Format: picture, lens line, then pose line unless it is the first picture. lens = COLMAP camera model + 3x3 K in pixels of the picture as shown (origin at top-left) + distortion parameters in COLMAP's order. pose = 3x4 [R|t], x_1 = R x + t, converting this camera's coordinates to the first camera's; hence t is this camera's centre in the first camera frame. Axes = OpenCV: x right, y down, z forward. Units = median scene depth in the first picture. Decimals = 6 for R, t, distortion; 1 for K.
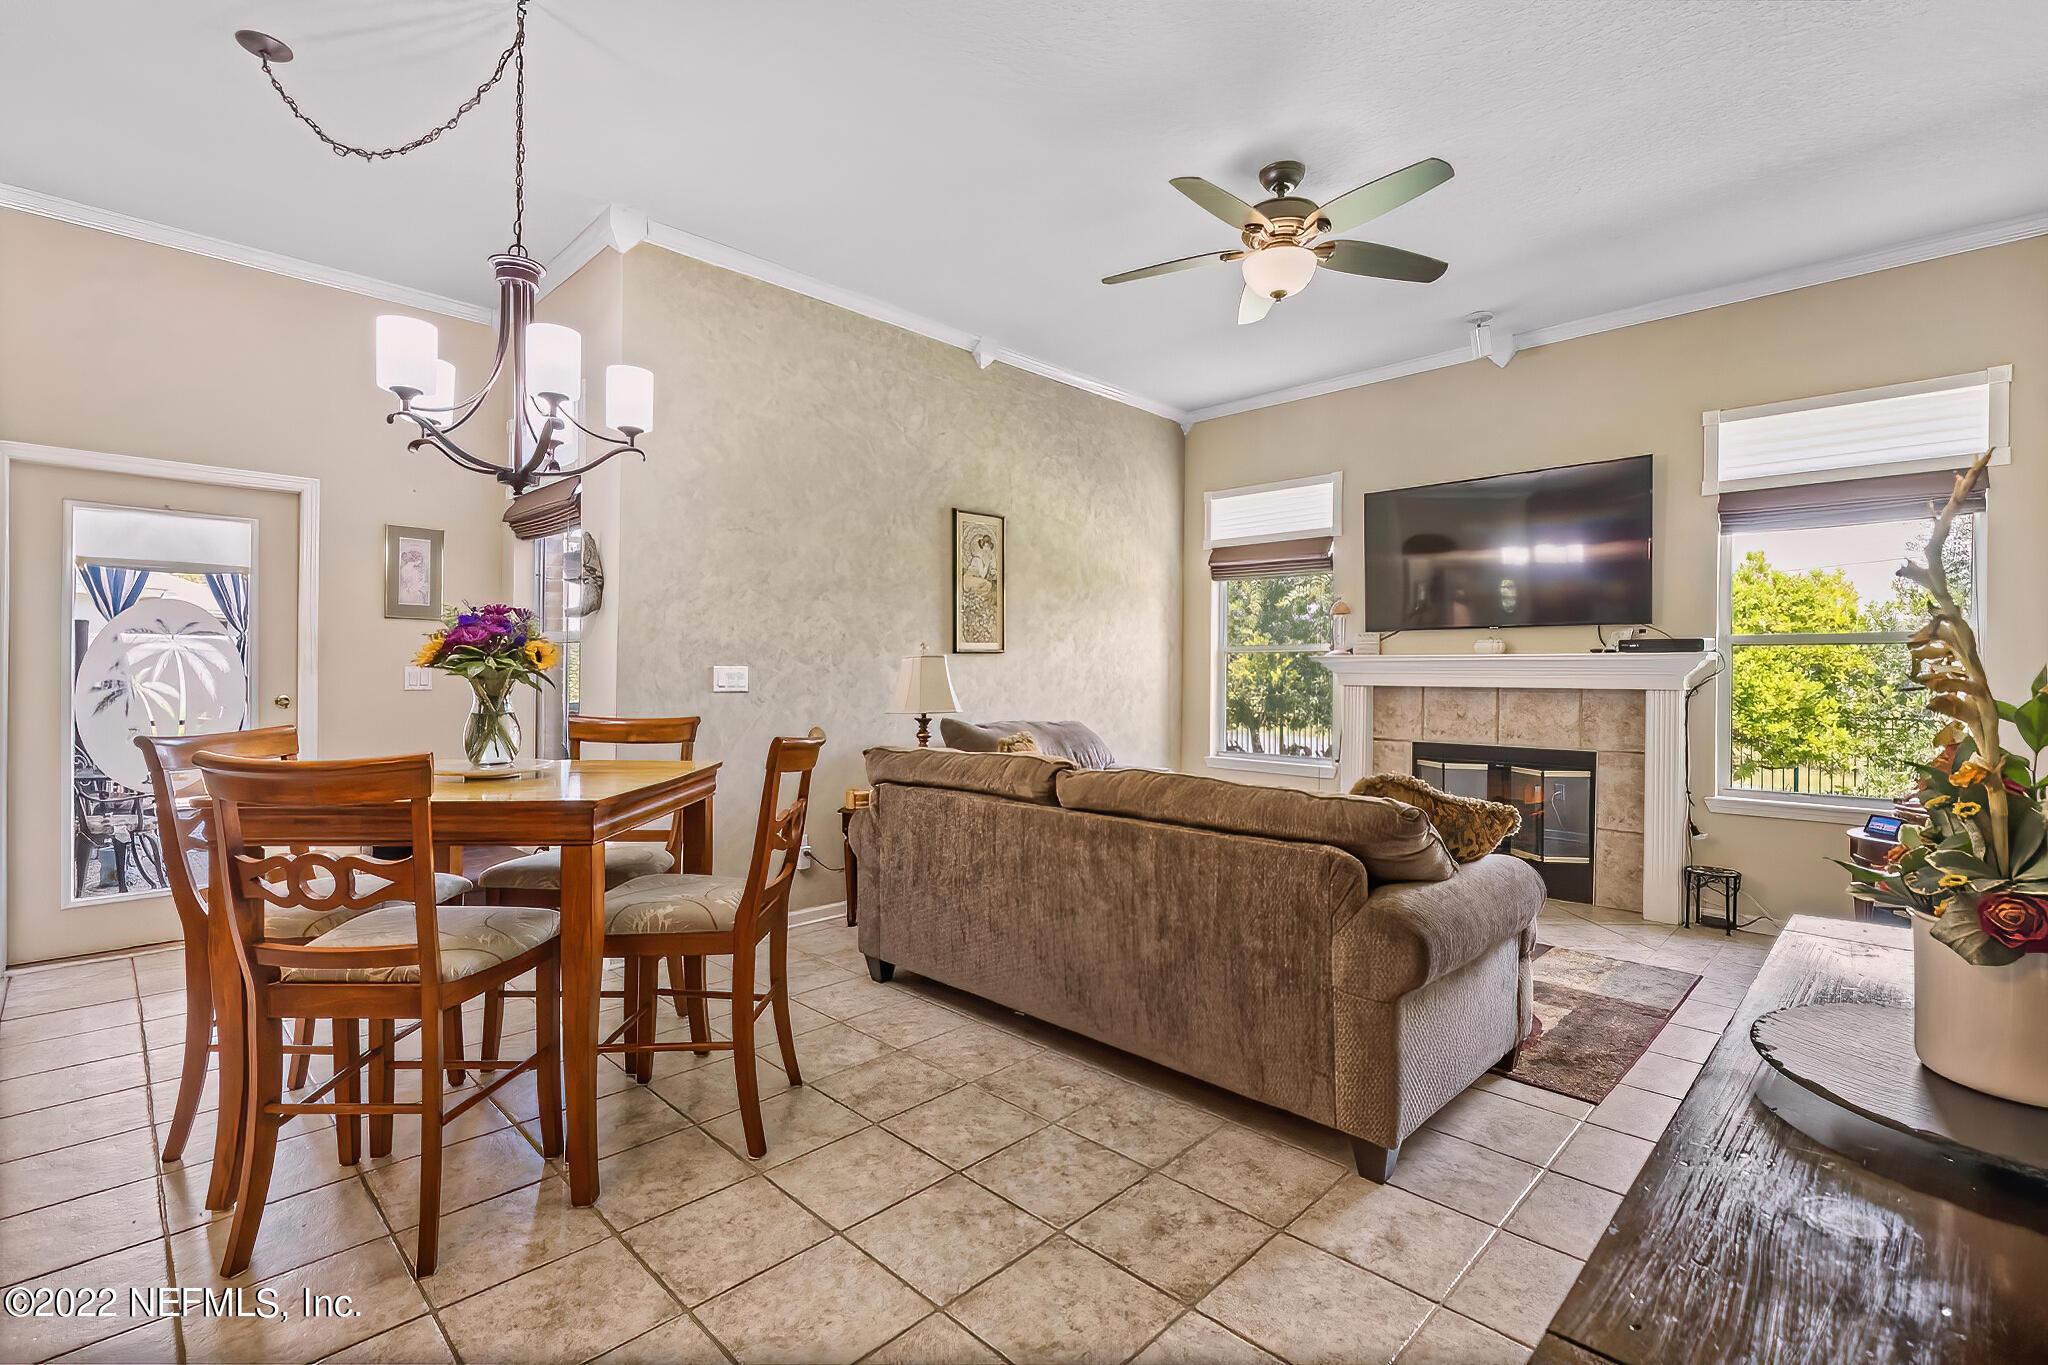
lens RADIAL K [[922.9, 0, 1018.4], [0, 922.9, 677.9], [0, 0, 1]] dist [0.005024, -0.000100]
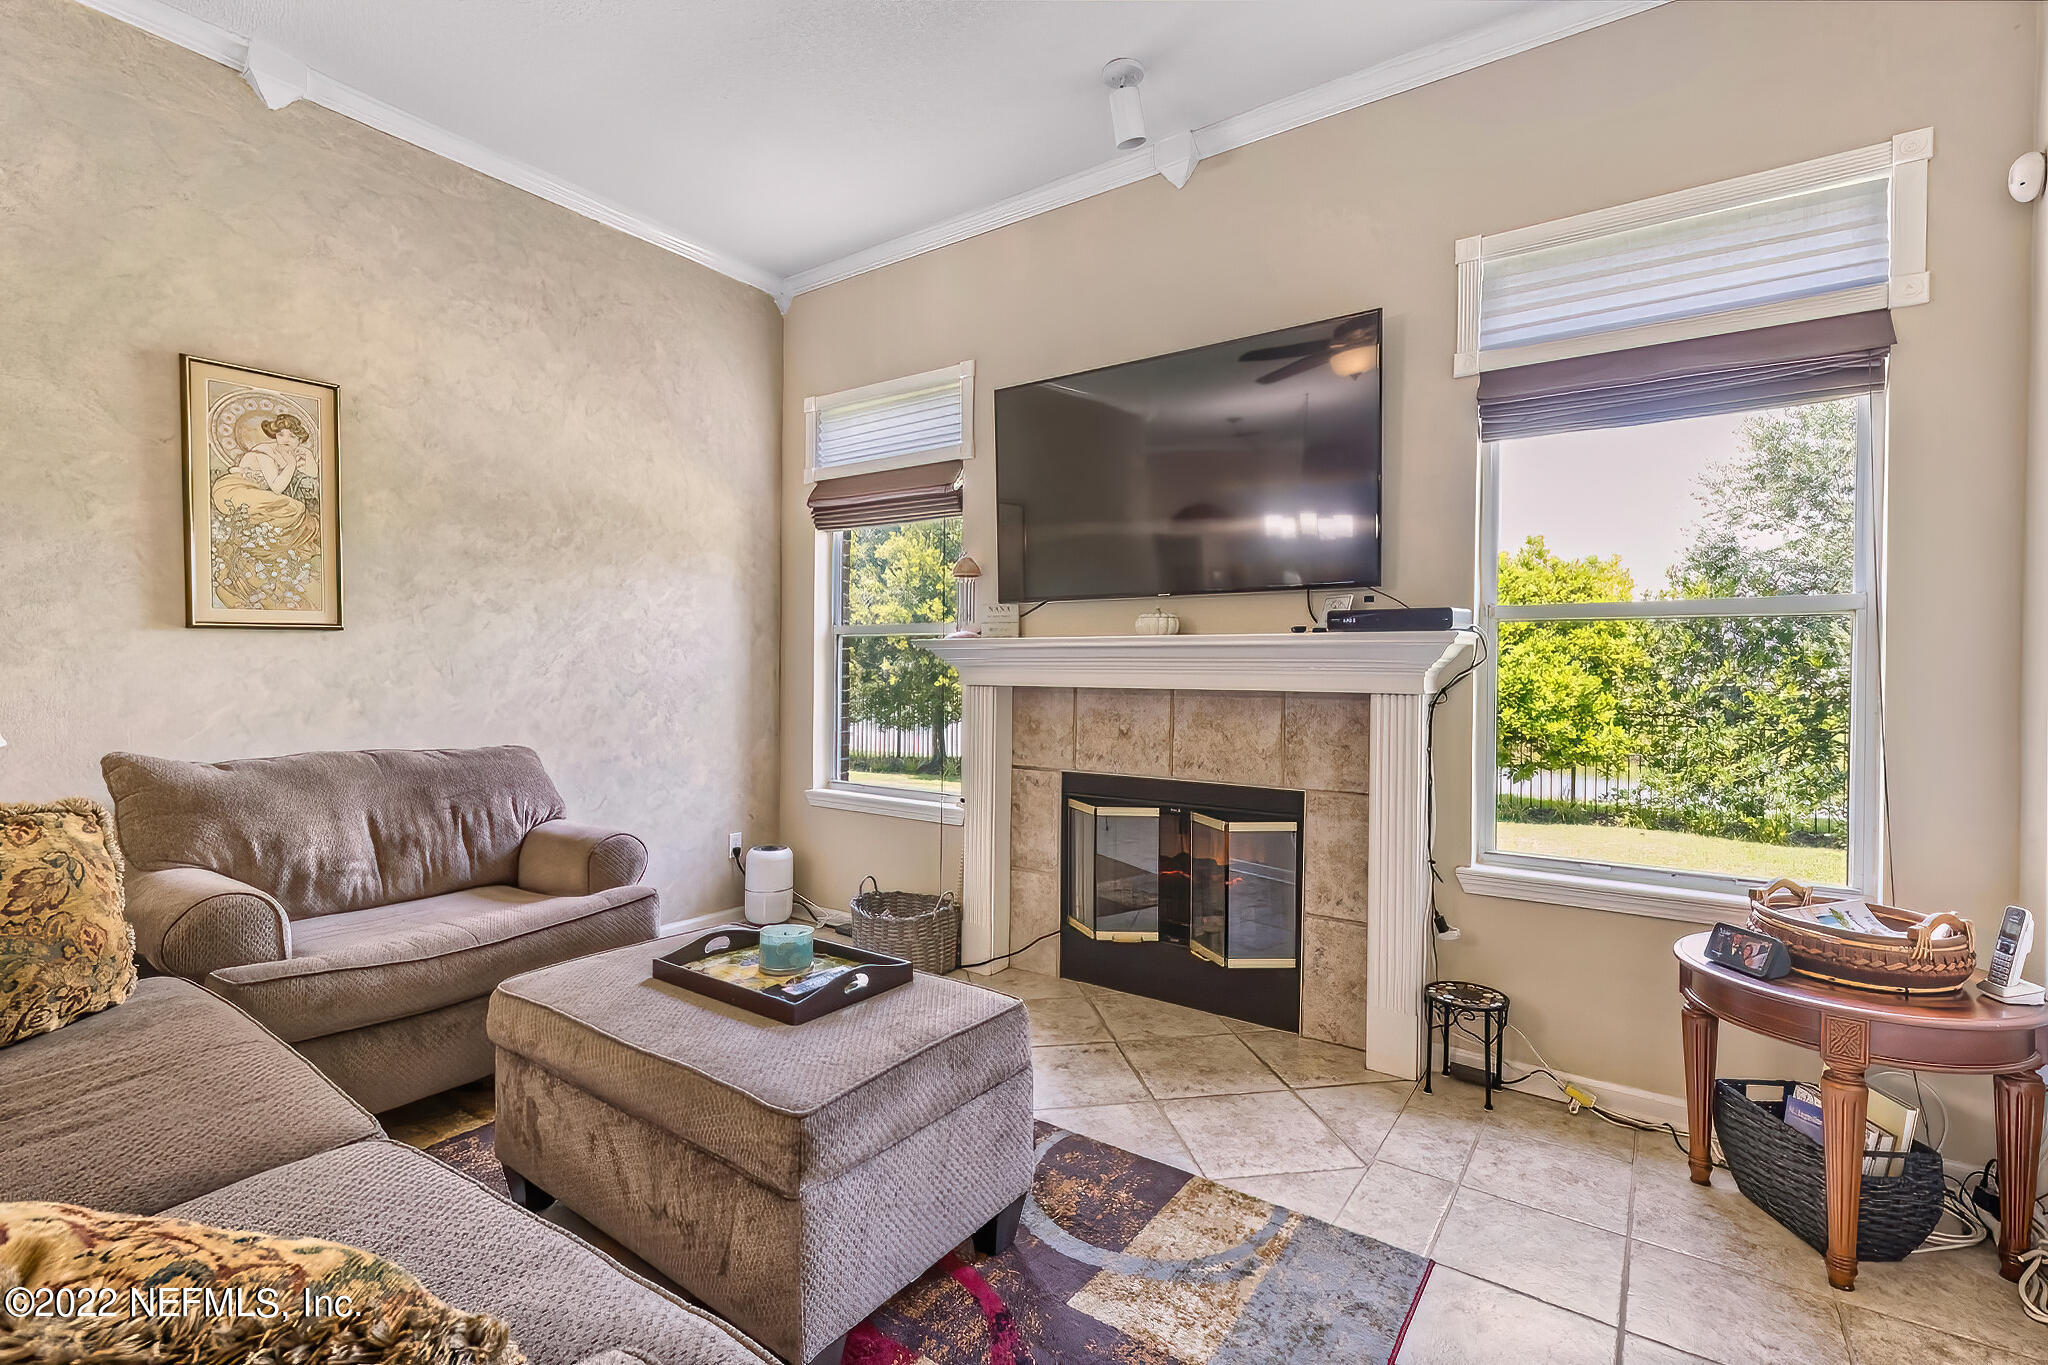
lens RADIAL K [[922.9, 0, 1022.6], [0, 922.9, 679.6], [0, 0, 1]] dist [0.005024, -0.000100]
pose [[0.986391, -0.002166, 0.164404, 0.305243], [0.000723, 0.999961, 0.008835, -0.001533], [-0.164417, -0.008596, 0.986354, 0.379115]]
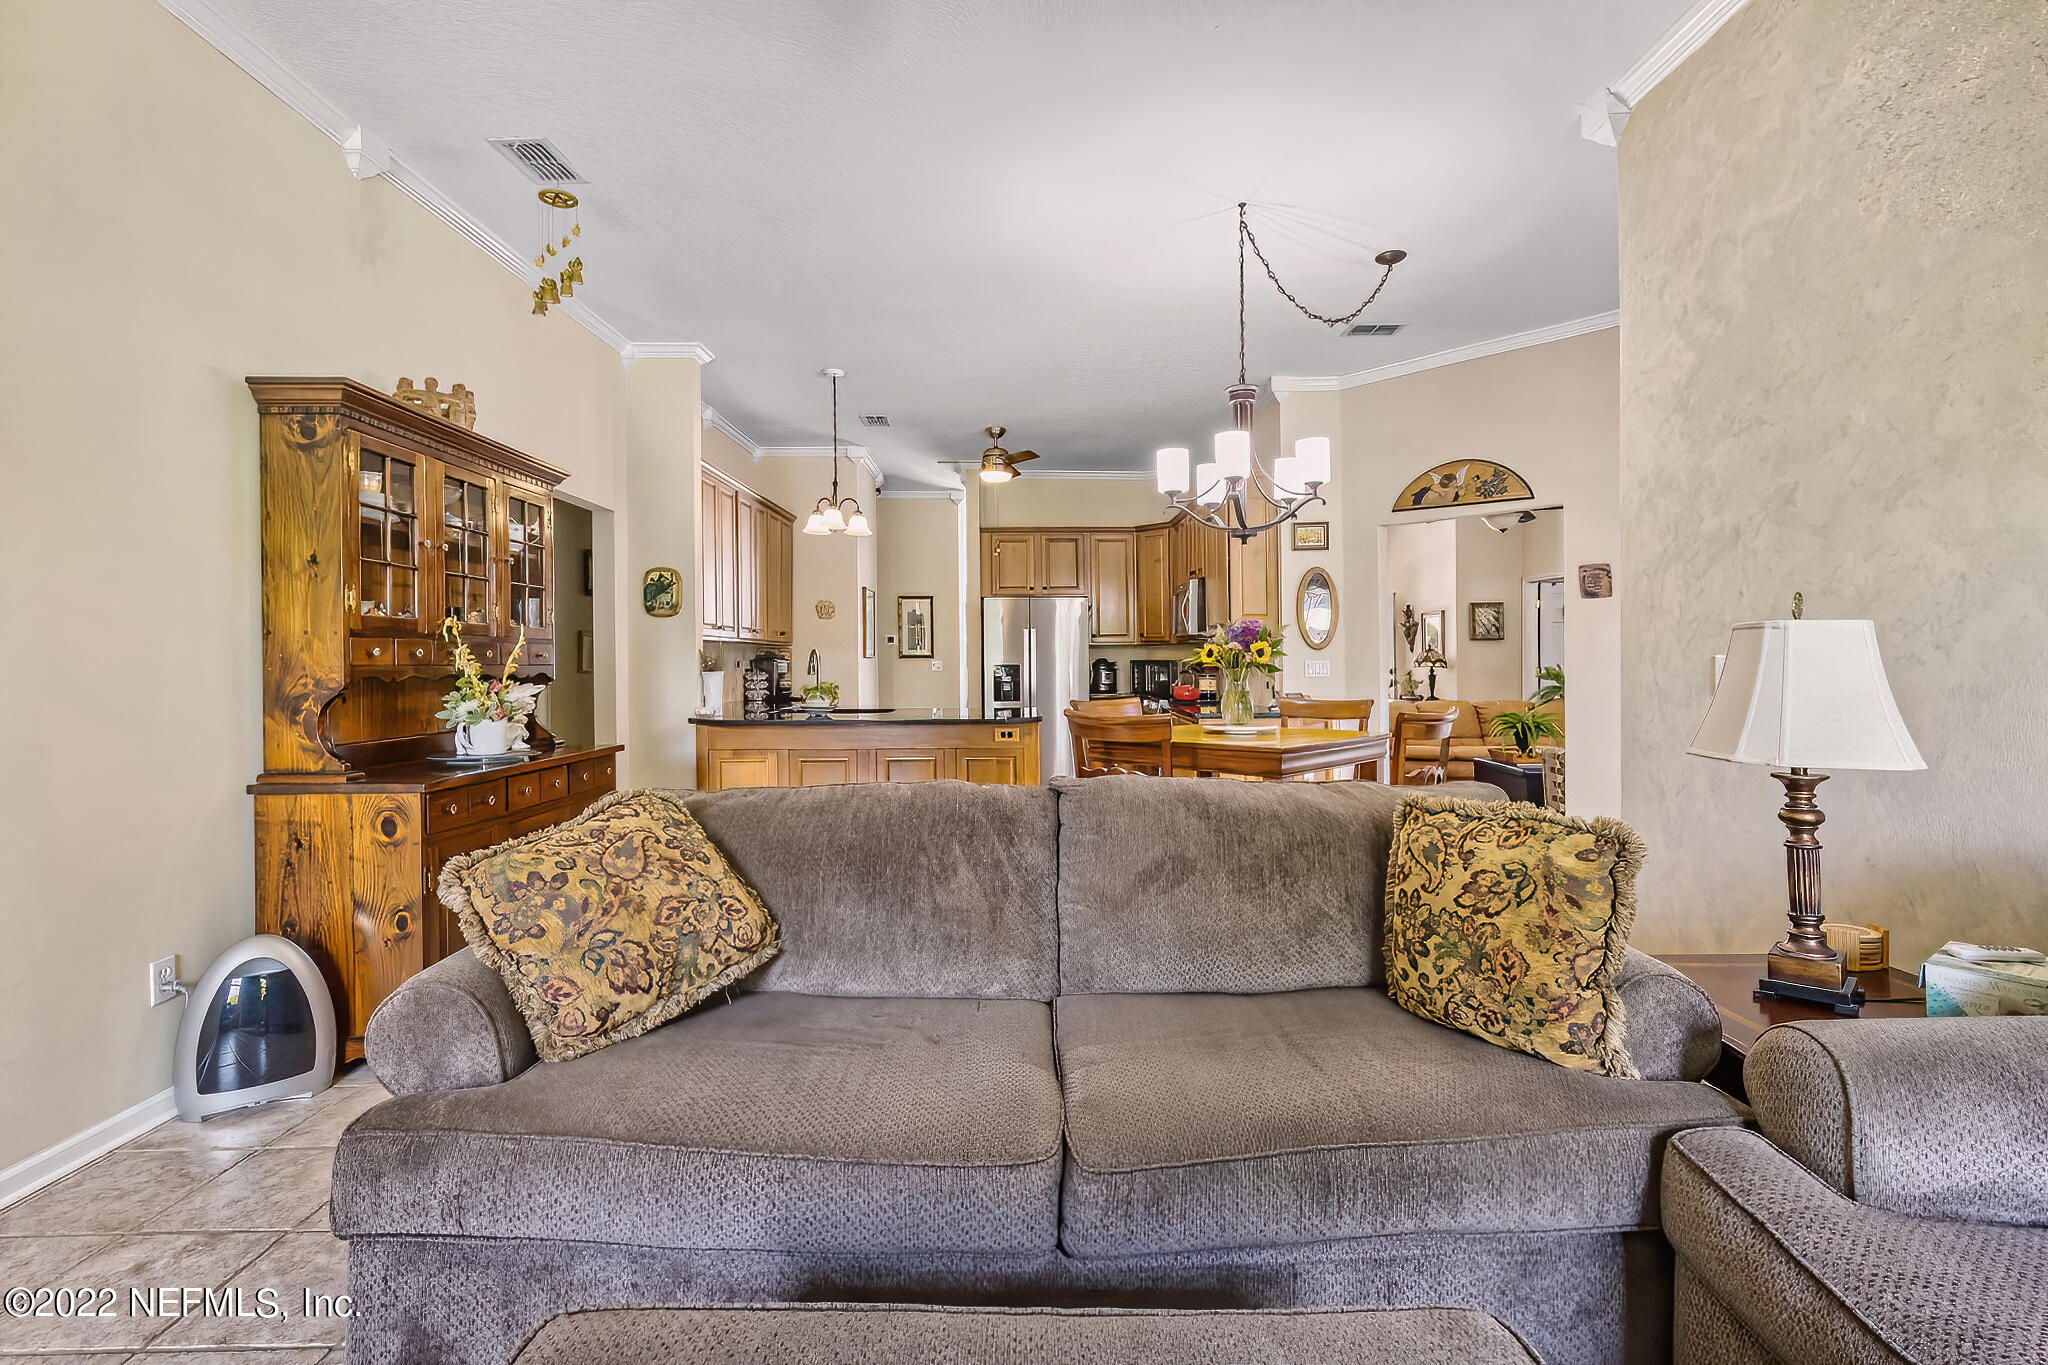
lens RADIAL K [[922.9, 0, 1036.1], [0, 922.9, 650.6], [0, 0, 1]] dist [0.005024, -0.000100]
pose [[-0.699560, -0.011421, -0.714483, 0.356447], [-0.003225, 0.999913, -0.012826, -0.004713], [0.714567, -0.006668, -0.699536, 0.856652]]
